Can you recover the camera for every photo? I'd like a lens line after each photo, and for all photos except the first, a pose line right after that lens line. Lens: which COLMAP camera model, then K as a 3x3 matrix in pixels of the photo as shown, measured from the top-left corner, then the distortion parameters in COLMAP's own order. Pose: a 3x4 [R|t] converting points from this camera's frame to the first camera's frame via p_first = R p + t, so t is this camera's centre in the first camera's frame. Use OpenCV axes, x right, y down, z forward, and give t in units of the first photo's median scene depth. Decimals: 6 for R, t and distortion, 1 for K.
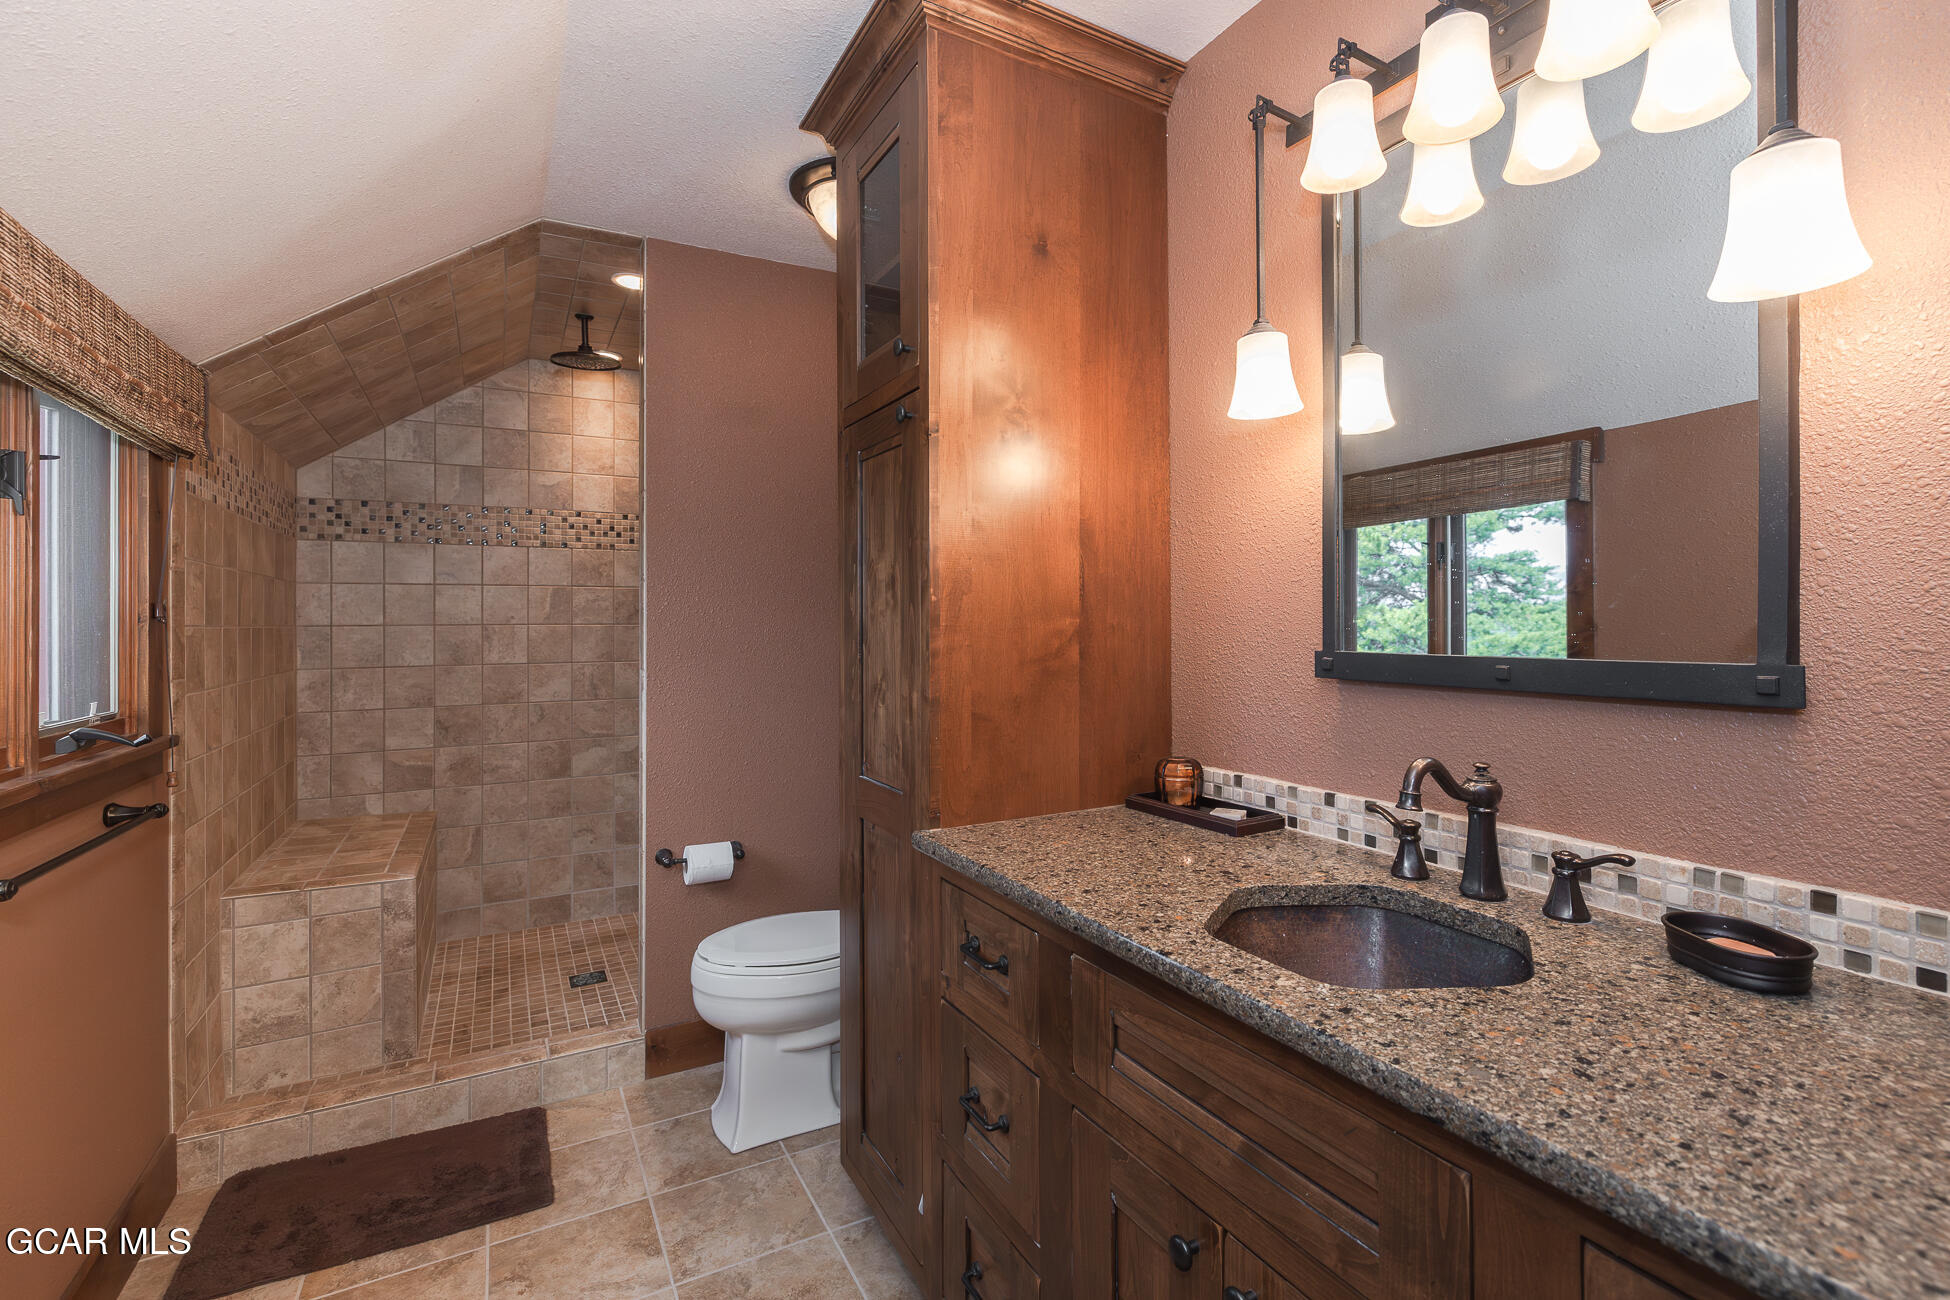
lens RADIAL K [[859.3, 0, 985.2], [0, 859.3, 621.8], [0, 0, 1]] dist [0.003913, 0.001531]
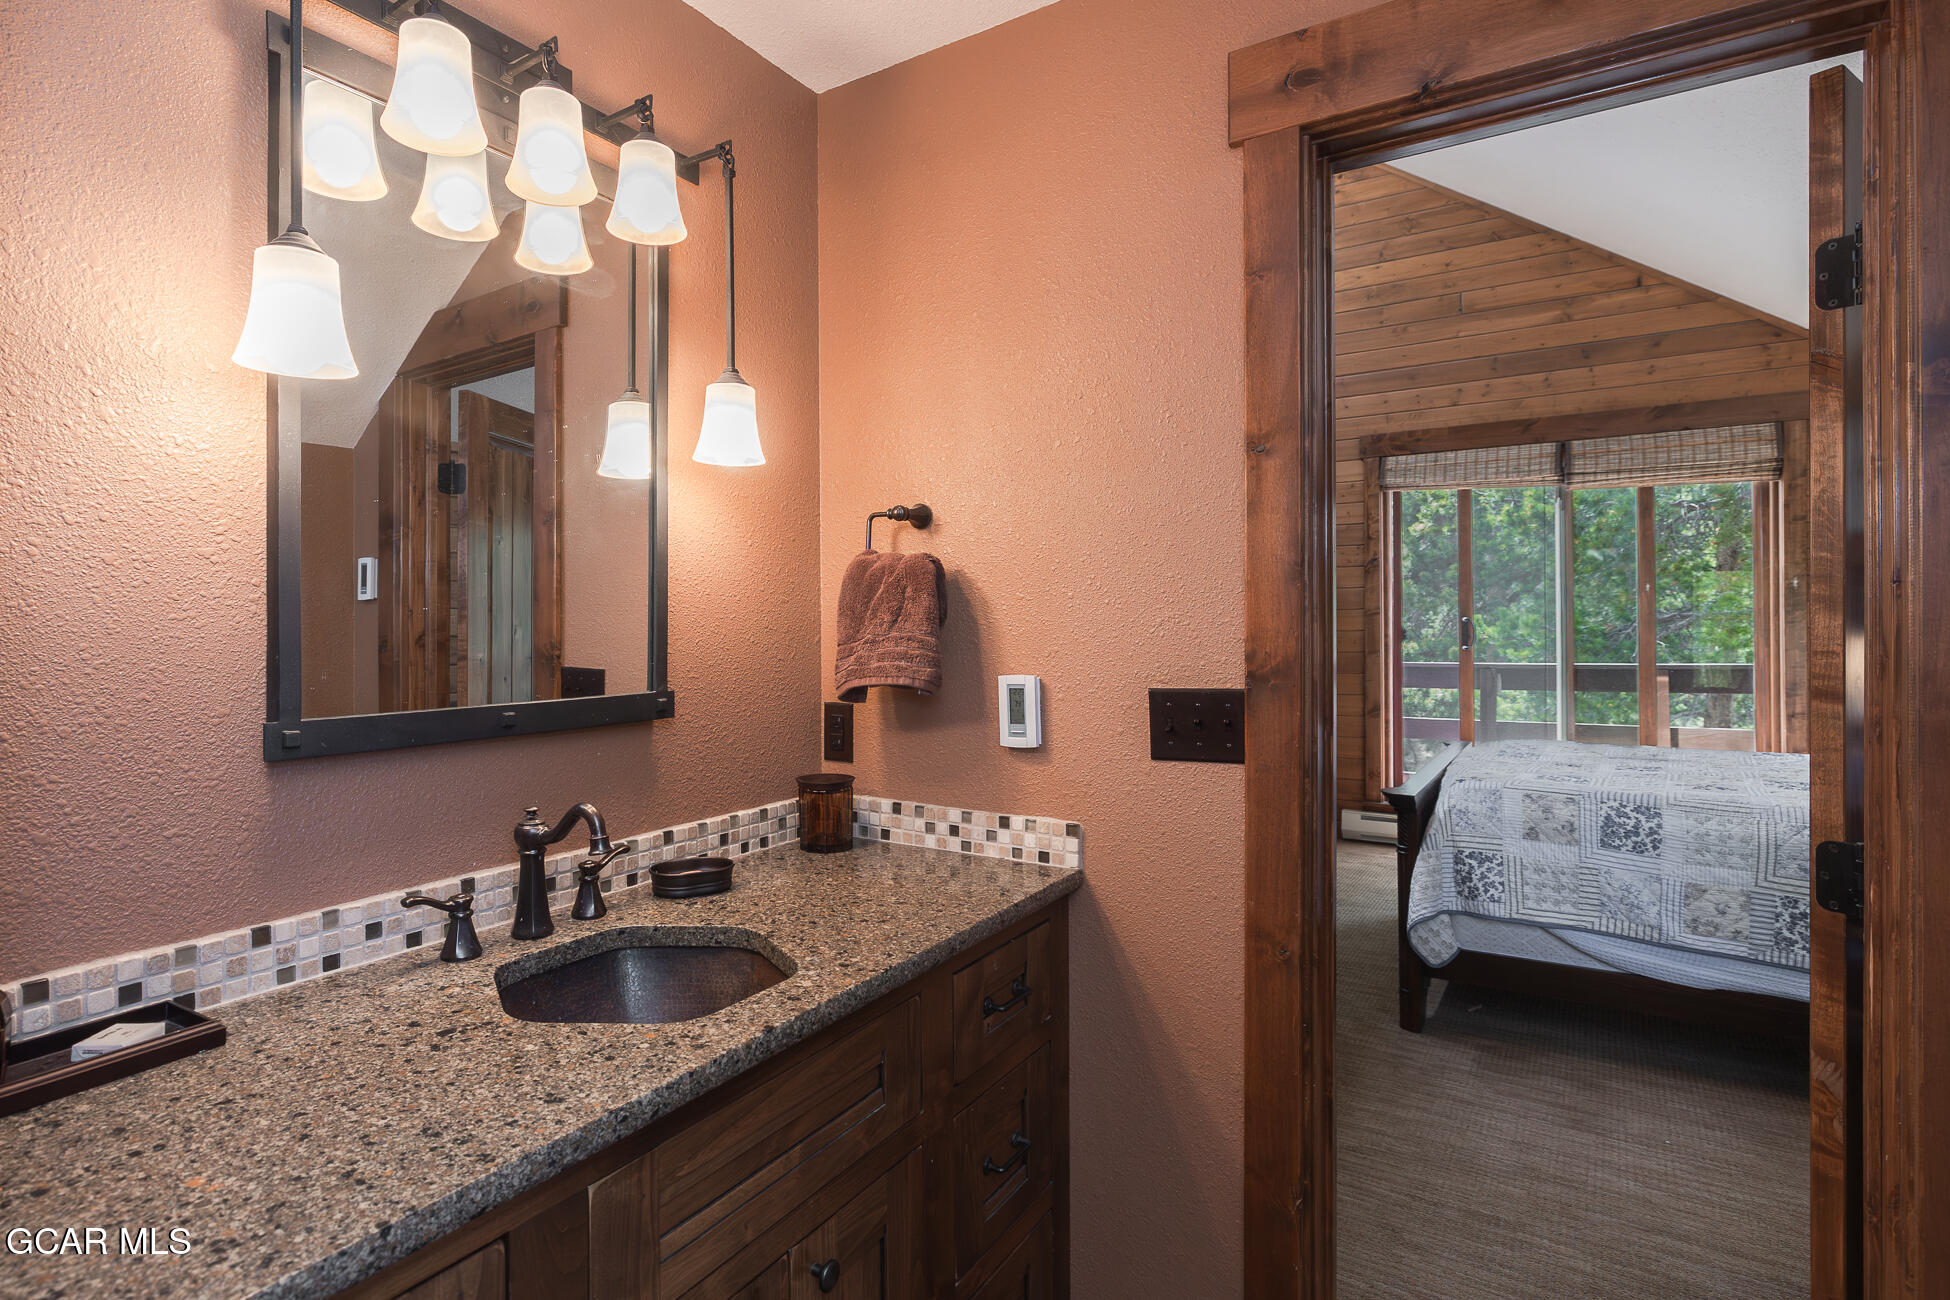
lens RADIAL K [[1010.3, 0, 940.1], [0, 1010.3, 617.2], [0, 0, 1]] dist [0.002902, 0.000525]
pose [[-0.467741, 0.007906, 0.883830, -1.123635], [0.006449, 0.999964, -0.005532, -0.083251], [-0.883842, 0.003112, -0.467775, 1.736427]]
